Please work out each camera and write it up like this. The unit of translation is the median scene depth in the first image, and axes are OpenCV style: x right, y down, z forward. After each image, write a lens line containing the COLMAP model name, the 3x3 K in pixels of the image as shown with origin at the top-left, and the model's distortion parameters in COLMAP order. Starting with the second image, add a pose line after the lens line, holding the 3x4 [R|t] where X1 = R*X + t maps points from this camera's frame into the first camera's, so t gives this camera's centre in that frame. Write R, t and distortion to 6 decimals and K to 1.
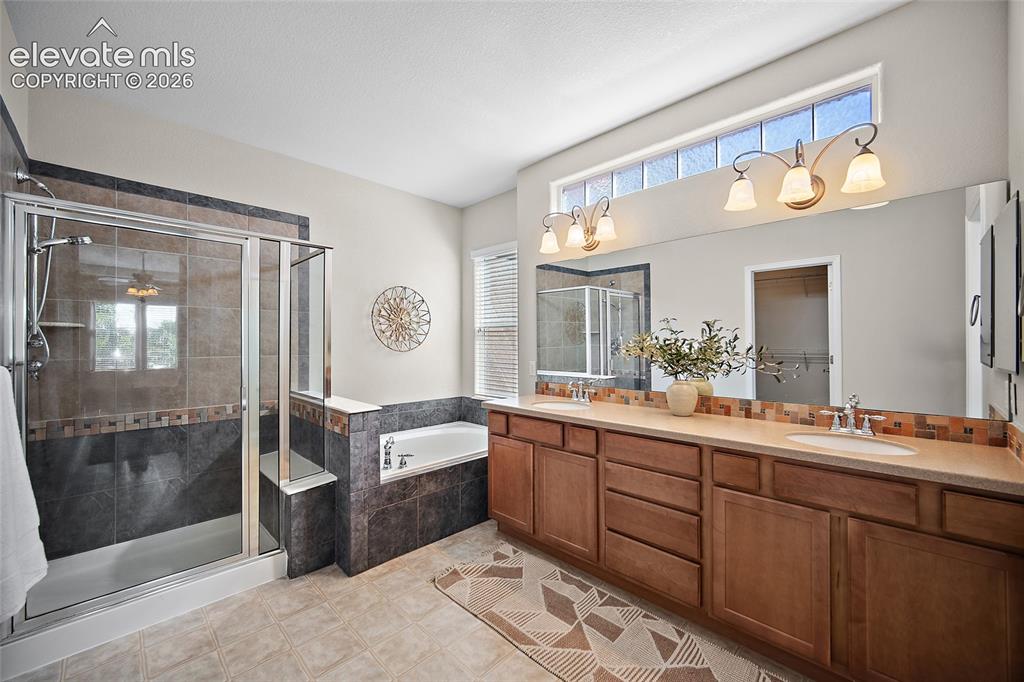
lens RADIAL K [[401.7, 0, 529.2], [0, 401.7, 341.4], [0, 0, 1]] dist [-0.009244, -0.000307]
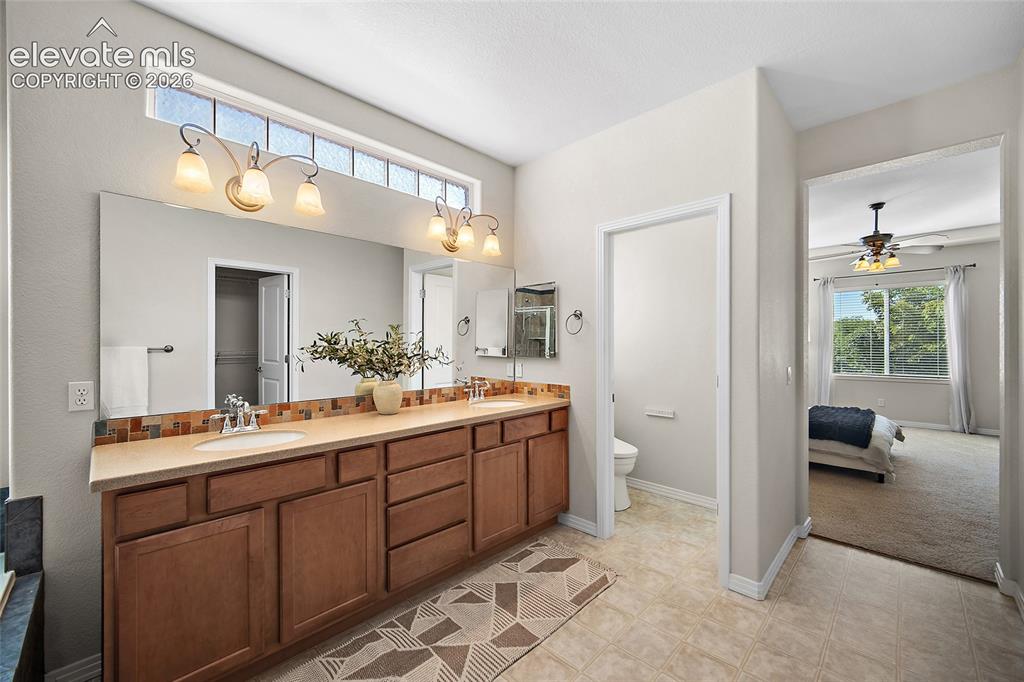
lens RADIAL K [[401.7, 0, 521.3], [0, 401.7, 338.7], [0, 0, 1]] dist [-0.009244, -0.000307]
pose [[0.007310, 0.018009, 0.999811, -0.717615], [-0.000748, 0.999838, -0.018004, 0.008235], [-0.999973, -0.000616, 0.007322, 0.701726]]
